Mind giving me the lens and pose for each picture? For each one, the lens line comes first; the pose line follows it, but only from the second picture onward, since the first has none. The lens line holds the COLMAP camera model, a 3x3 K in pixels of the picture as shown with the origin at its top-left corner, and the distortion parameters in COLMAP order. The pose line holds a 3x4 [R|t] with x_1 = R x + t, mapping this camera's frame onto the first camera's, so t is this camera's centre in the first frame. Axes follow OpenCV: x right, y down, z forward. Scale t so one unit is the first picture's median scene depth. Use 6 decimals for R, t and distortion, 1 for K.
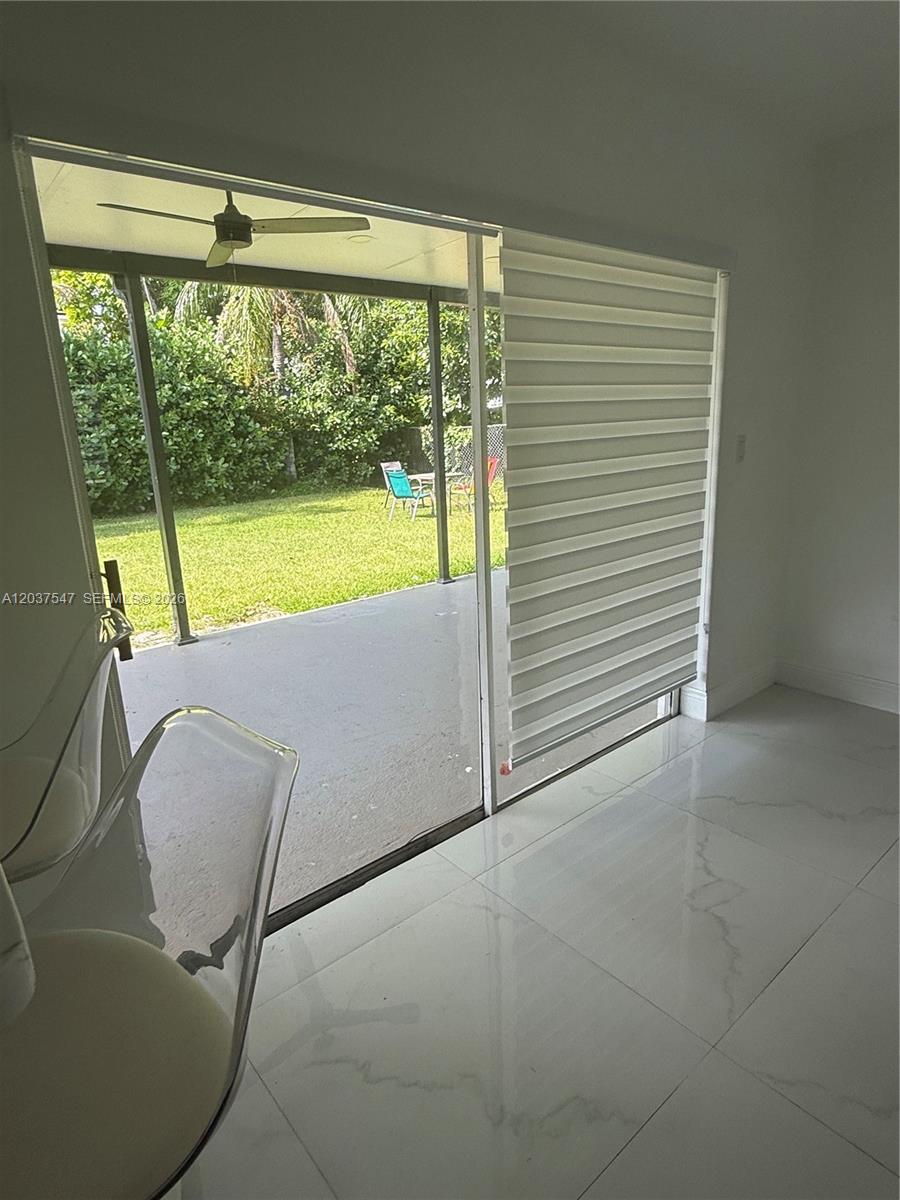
lens RADIAL K [[689.9, 0, 447.4], [0, 689.9, 601.0], [0, 0, 1]] dist [0.002794, -0.000080]
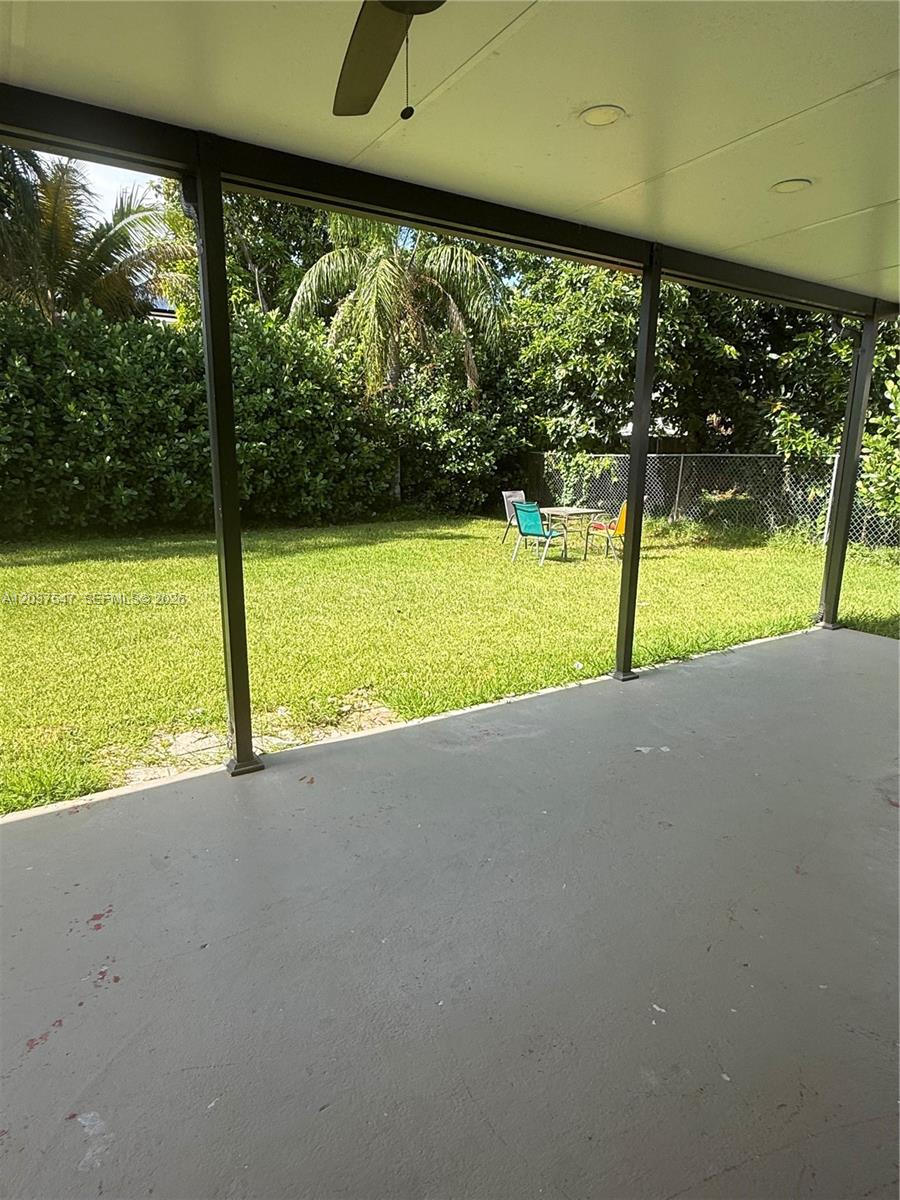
lens RADIAL K [[691.8, 0, 456.9], [0, 691.8, 605.3], [0, 0, 1]] dist [-0.007659, -0.000173]
pose [[0.991224, 0.080495, -0.104857, -0.044369], [-0.083496, 0.996206, -0.024550, -0.029642], [0.102483, 0.033090, 0.994184, 0.130049]]
